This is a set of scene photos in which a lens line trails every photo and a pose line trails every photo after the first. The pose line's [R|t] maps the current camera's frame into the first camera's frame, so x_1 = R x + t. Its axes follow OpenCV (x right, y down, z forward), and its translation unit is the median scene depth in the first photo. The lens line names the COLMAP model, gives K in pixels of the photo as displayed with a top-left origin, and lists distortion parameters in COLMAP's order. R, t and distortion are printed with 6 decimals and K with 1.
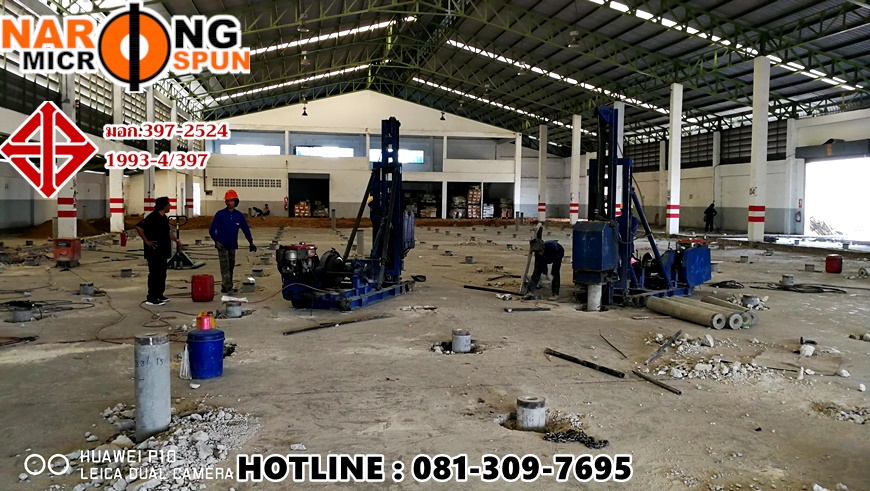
lens RADIAL K [[695.2, 0, 441.5], [0, 695.2, 243.8], [0, 0, 1]] dist [0.045336, -0.065834]
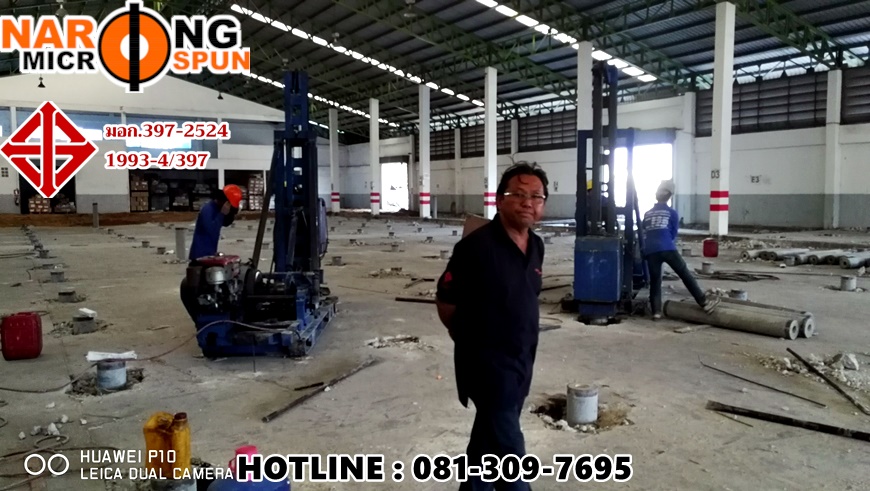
lens RADIAL K [[695.2, 0, 445.5], [0, 695.2, 247.7], [0, 0, 1]] dist [0.045336, -0.065834]
pose [[0.936608, -0.040423, 0.348039, -0.072335], [0.033693, 0.999110, 0.025369, -0.004776], [-0.348755, -0.012034, 0.937137, 0.110929]]
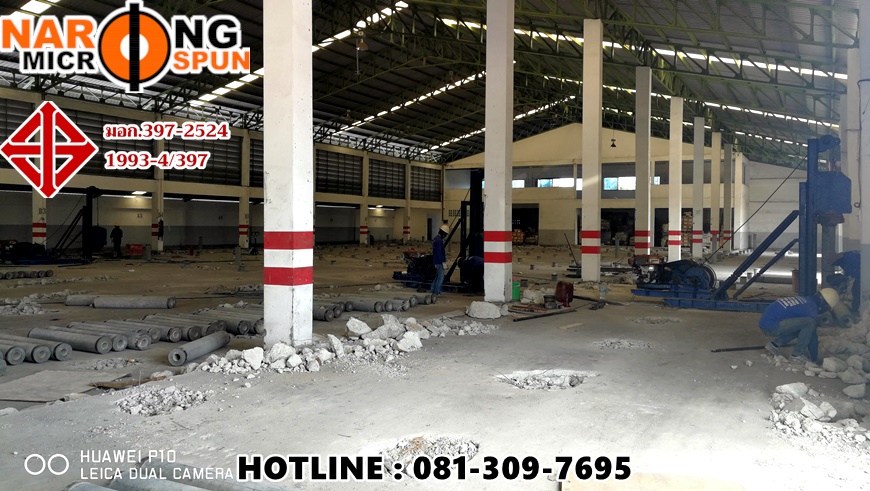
lens RADIAL K [[695.2, 0, 430.3], [0, 695.2, 237.9], [0, 0, 1]] dist [0.045336, -0.065834]
pose [[0.759104, 0.006510, -0.650937, 0.701217], [-0.042159, 0.998342, -0.039179, 0.004264], [0.649603, 0.057184, 0.758120, 0.123876]]
